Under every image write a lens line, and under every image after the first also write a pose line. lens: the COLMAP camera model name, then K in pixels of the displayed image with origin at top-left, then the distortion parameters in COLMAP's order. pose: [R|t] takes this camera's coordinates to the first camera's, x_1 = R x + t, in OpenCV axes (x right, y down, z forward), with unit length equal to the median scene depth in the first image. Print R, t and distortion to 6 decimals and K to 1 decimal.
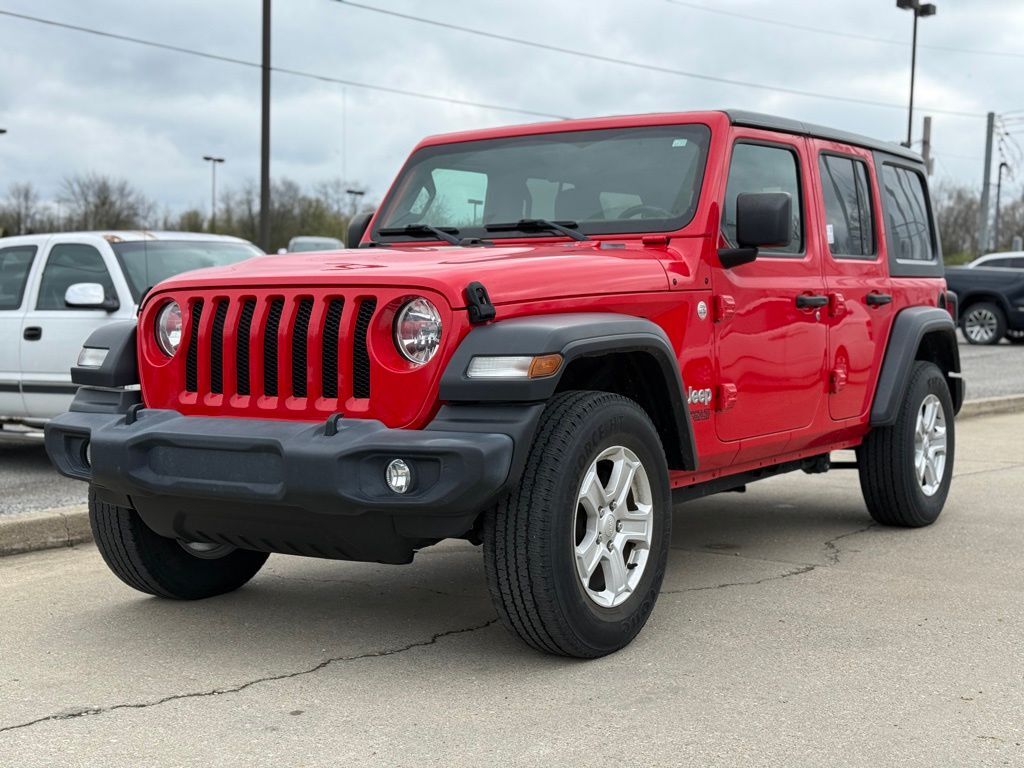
lens RADIAL K [[1455.1, 0, 518.6], [0, 1455.1, 385.8], [0, 0, 1]] dist [0.135361, 0.000000]
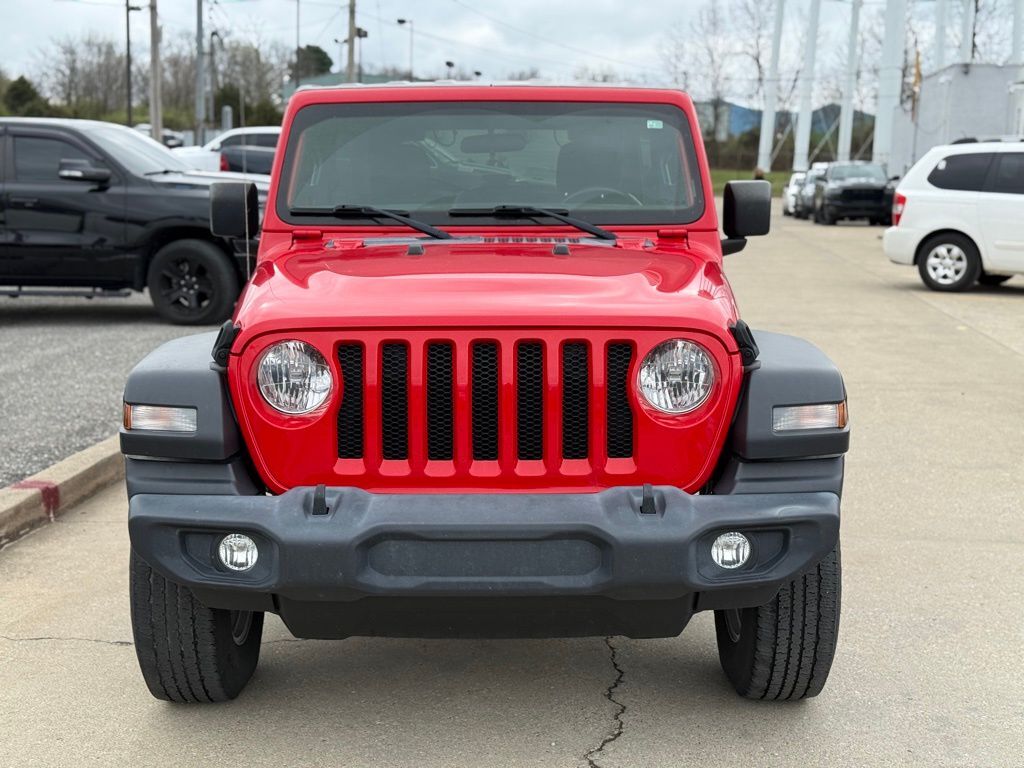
lens RADIAL K [[1455.1, 0, 508.9], [0, 1455.1, 385.8], [0, 0, 1]] dist [0.135361, 0.000000]
pose [[0.825679, -0.082068, 0.558139, -0.408792], [0.023707, 0.993536, 0.111018, -0.084023], [-0.563642, -0.078434, 0.822287, 0.207004]]
